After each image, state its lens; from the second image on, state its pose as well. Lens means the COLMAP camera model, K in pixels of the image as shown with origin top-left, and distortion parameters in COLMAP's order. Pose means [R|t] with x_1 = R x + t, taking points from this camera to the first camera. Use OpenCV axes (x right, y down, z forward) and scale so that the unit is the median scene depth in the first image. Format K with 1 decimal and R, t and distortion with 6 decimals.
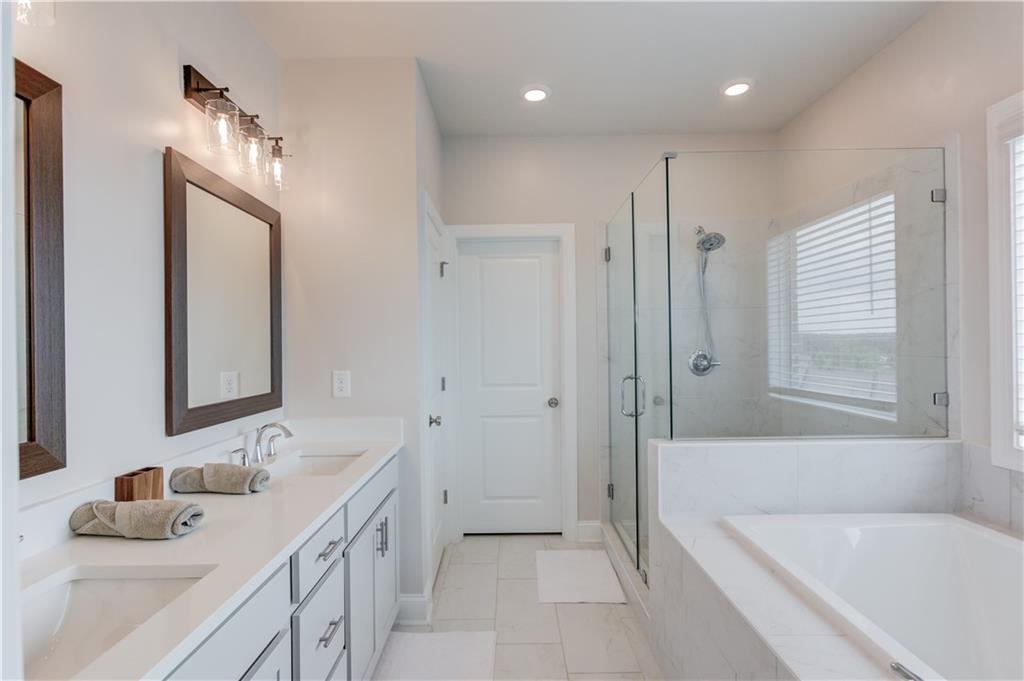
lens RADIAL K [[493.2, 0, 512.0], [0, 493.2, 340.5], [0, 0, 1]] dist [-0.000556, 0.000799]
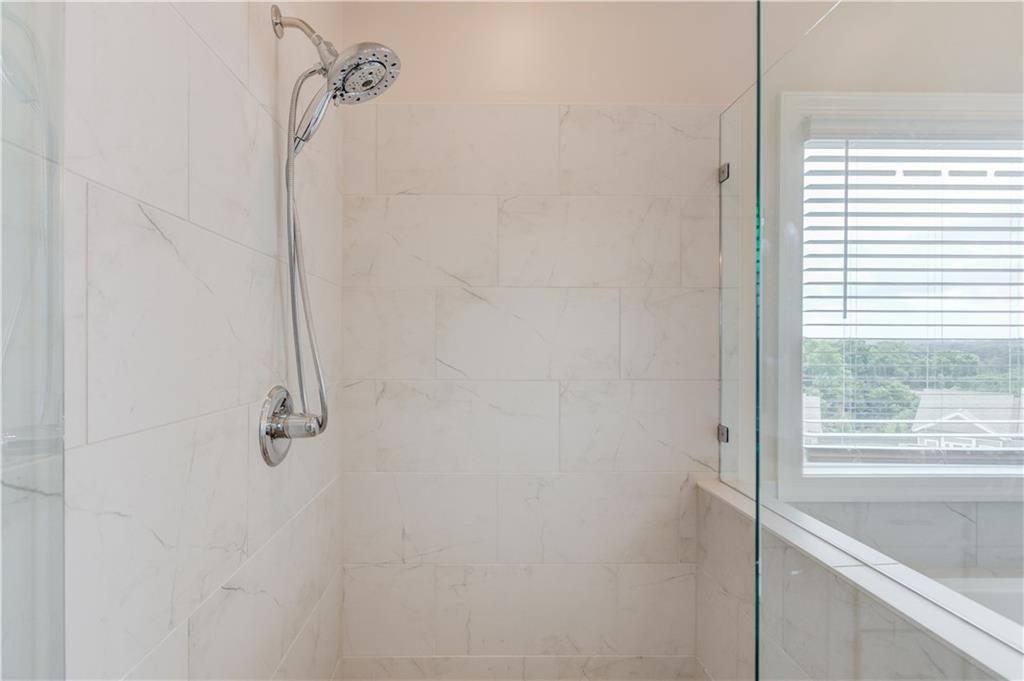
lens RADIAL K [[538.3, 0, 512.0], [0, 538.3, 359.4], [0, 0, 1]] dist [0.000118, 0.000260]
pose [[-0.009543, 0.006767, 0.999932, 0.019302], [-0.005837, 0.999960, -0.006823, 0.010773], [-0.999937, -0.005902, -0.009503, 1.626252]]
